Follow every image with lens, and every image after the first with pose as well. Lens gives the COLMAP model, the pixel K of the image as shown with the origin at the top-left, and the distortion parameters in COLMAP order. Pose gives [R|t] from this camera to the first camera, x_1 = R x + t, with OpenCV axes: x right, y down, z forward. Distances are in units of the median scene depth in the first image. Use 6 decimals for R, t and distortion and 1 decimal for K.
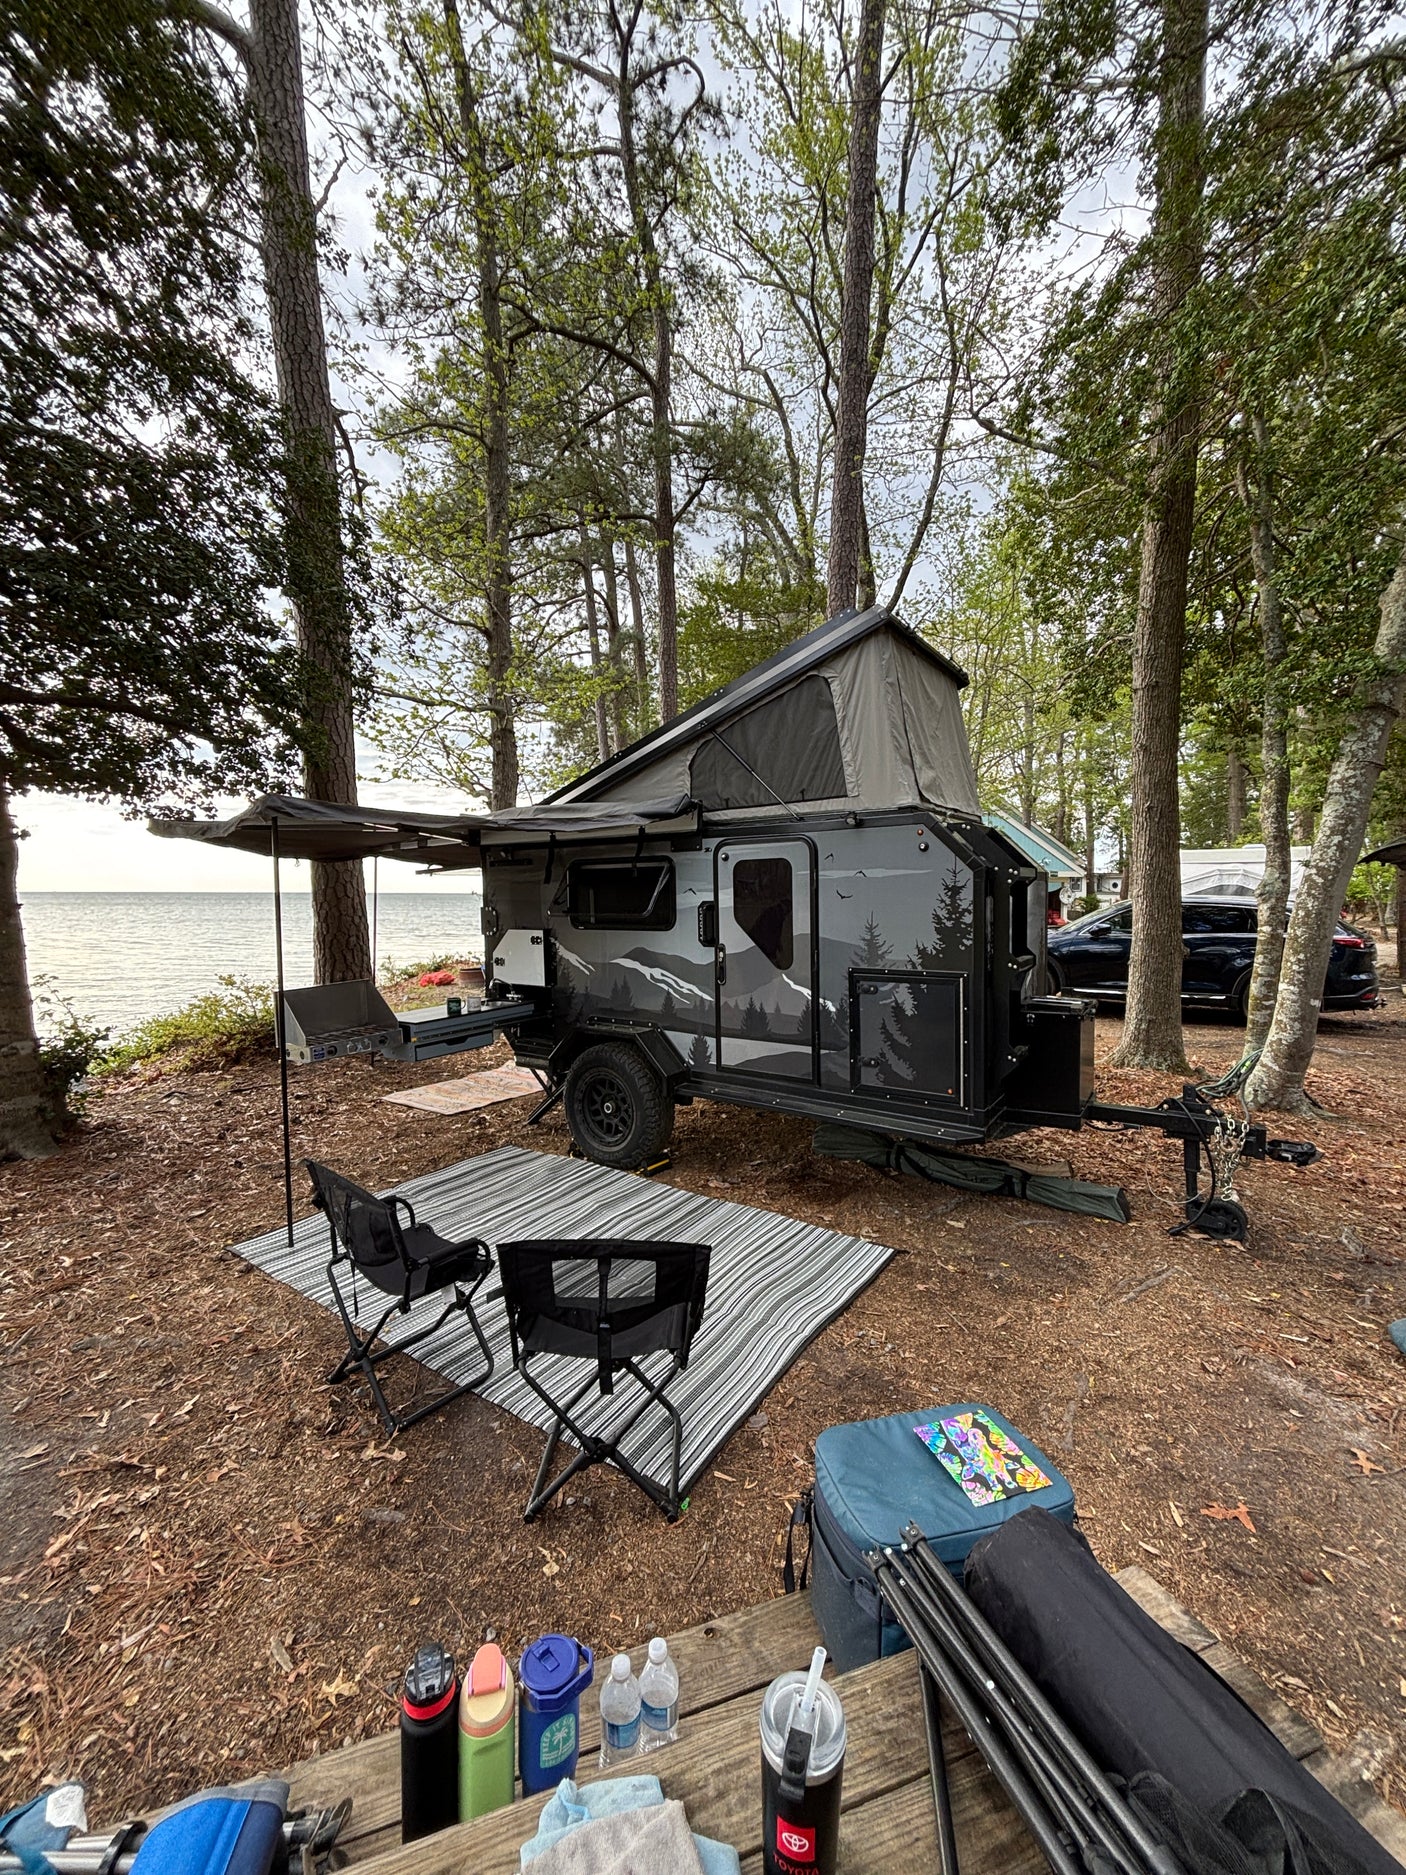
lens RADIAL K [[755.2, 0, 710.0], [0, 755.2, 929.4], [0, 0, 1]] dist [0.005252, -0.000240]
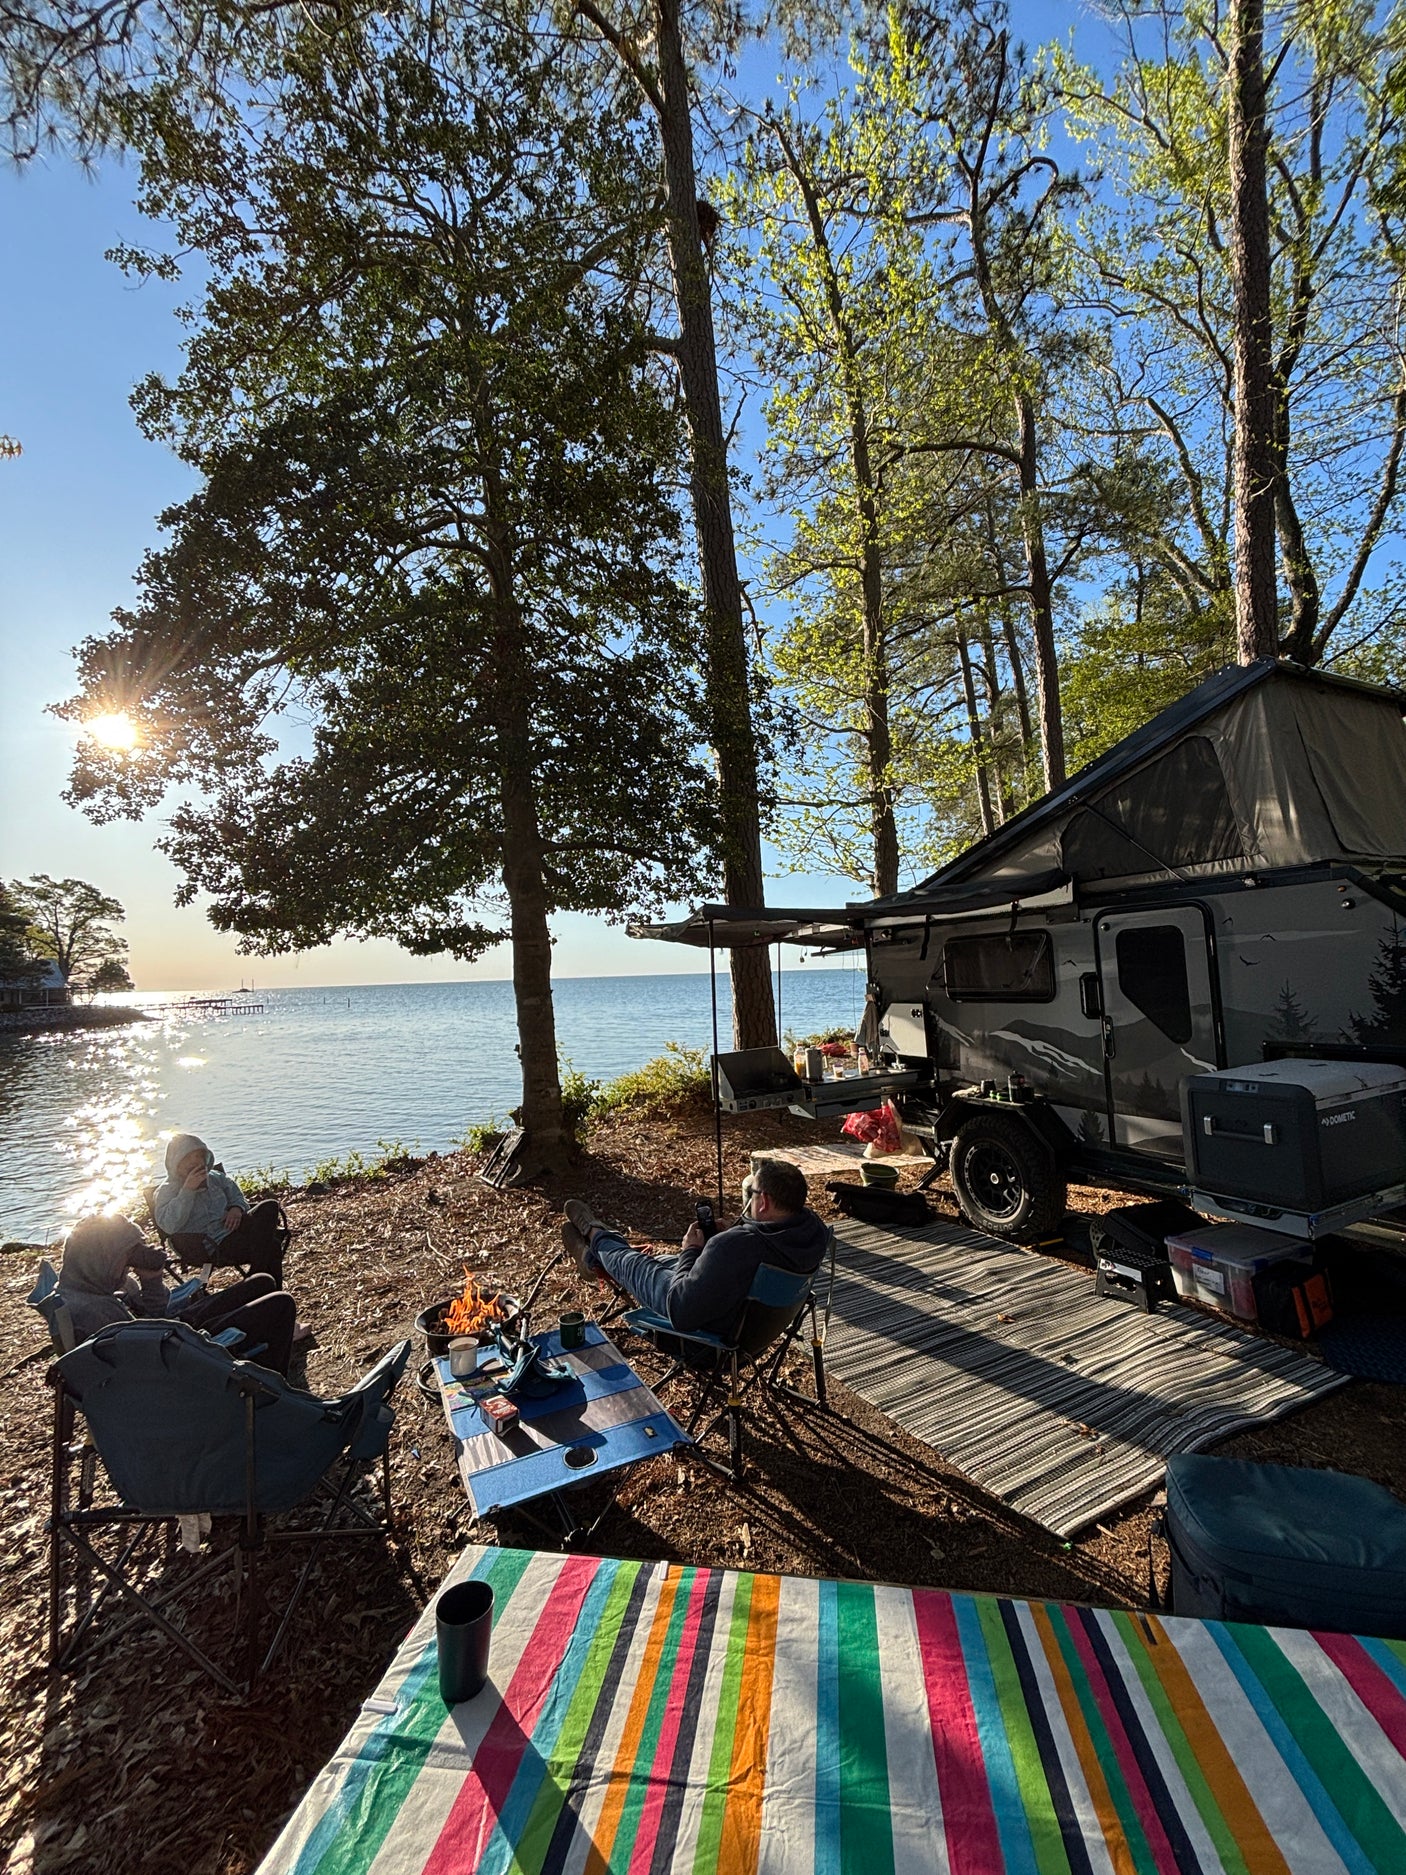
lens RADIAL K [[760.9, 0, 703.0], [0, 760.9, 937.5], [0, 0, 1]] dist [-0.013306, 0.000054]
pose [[0.871128, -0.053834, -0.488096, 0.038789], [0.011213, 0.995894, -0.089829, -0.000026], [0.490927, 0.072779, 0.868155, -0.101926]]
